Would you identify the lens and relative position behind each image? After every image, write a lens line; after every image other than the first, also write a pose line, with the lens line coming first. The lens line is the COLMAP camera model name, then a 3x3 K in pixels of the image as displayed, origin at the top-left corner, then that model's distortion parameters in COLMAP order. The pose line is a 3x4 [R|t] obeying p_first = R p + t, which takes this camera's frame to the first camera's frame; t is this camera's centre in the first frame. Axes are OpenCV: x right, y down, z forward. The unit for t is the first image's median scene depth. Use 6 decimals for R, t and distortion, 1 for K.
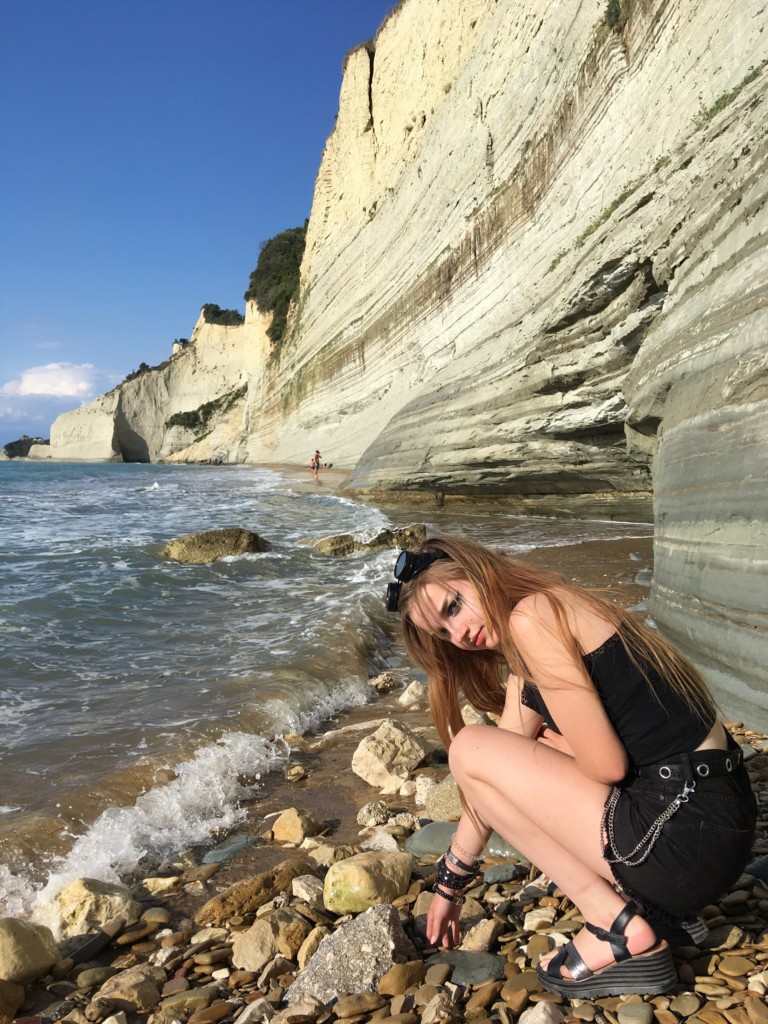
lens RADIAL K [[868.6, 0, 391.6], [0, 868.6, 517.1], [0, 0, 1]] dist [0.112910, -0.180095]
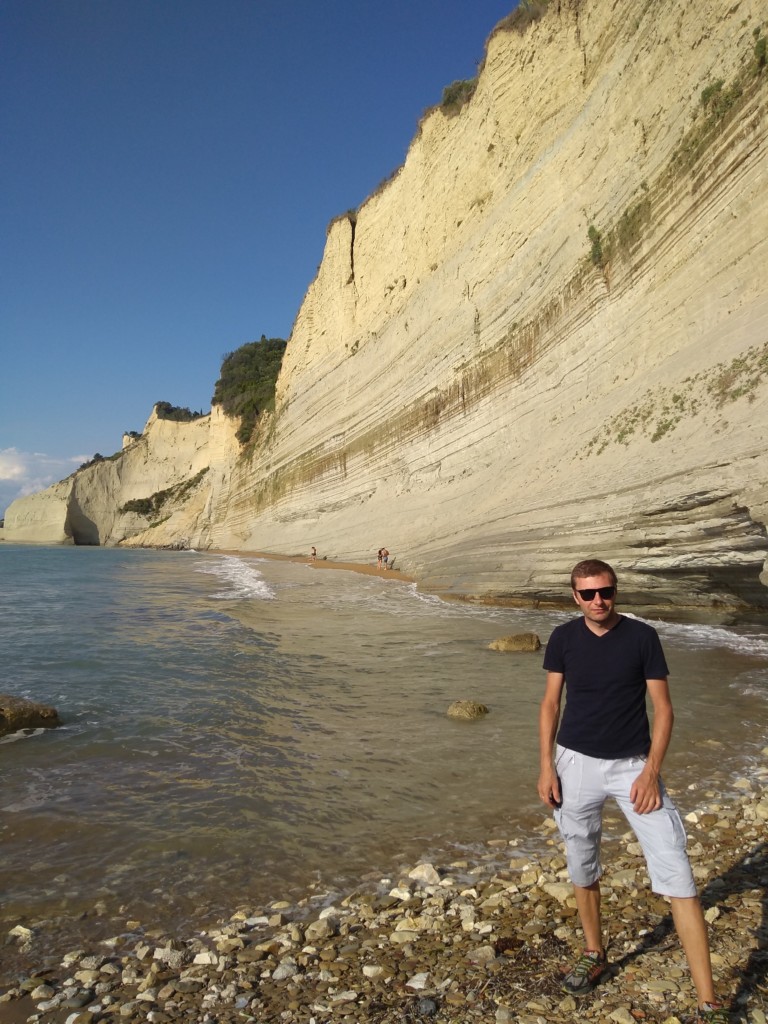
lens RADIAL K [[799.4, 0, 391.8], [0, 799.4, 510.0], [0, 0, 1]] dist [0.098257, -0.105969]
pose [[0.995706, 0.014549, 0.091426, -0.067889], [-0.004693, 0.994236, -0.107111, -0.006878], [-0.092458, 0.106222, 0.990035, -0.078048]]
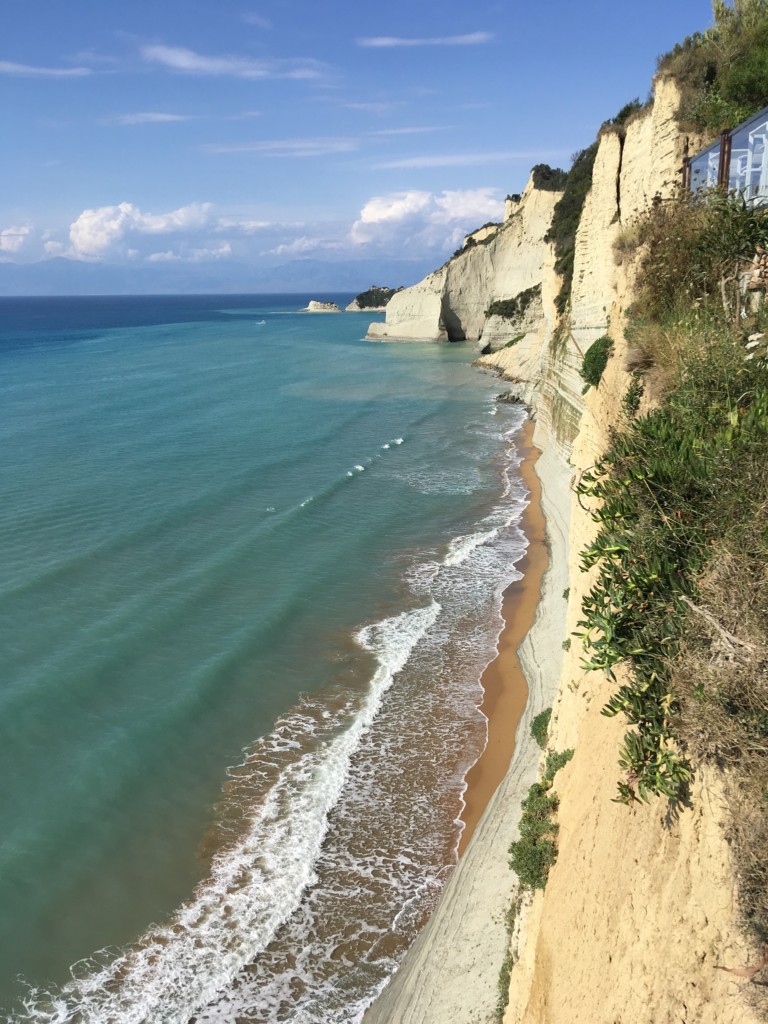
lens RADIAL K [[868.6, 0, 379.9], [0, 868.6, 516.2], [0, 0, 1]] dist [0.112910, -0.180095]
pose [[0.923569, 0.071563, -0.376694, 0.124332], [0.002183, 0.981431, 0.191802, -0.317199], [0.383425, -0.177965, 0.906263, -0.021912]]
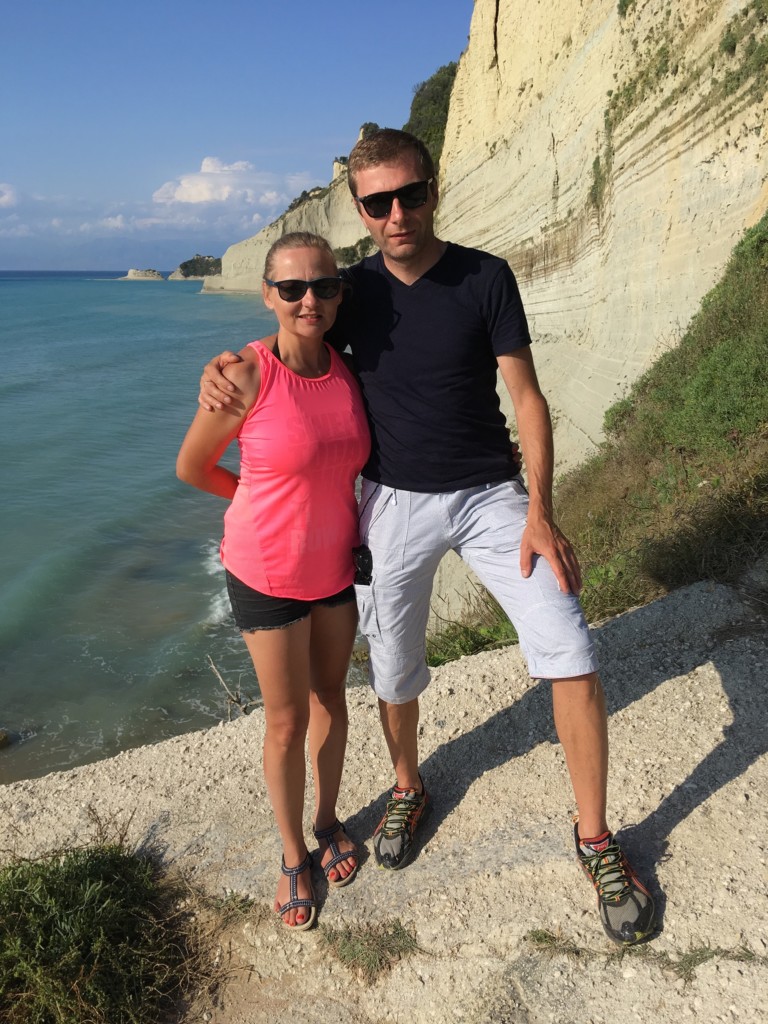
lens RADIAL K [[868.6, 0, 378.9], [0, 868.6, 520.1], [0, 0, 1]] dist [0.112910, -0.180095]
pose [[0.980523, 0.043760, -0.191467, 0.071946], [-0.001809, 0.976834, 0.213992, -0.123903], [0.196396, -0.209478, 0.957887, -0.211765]]
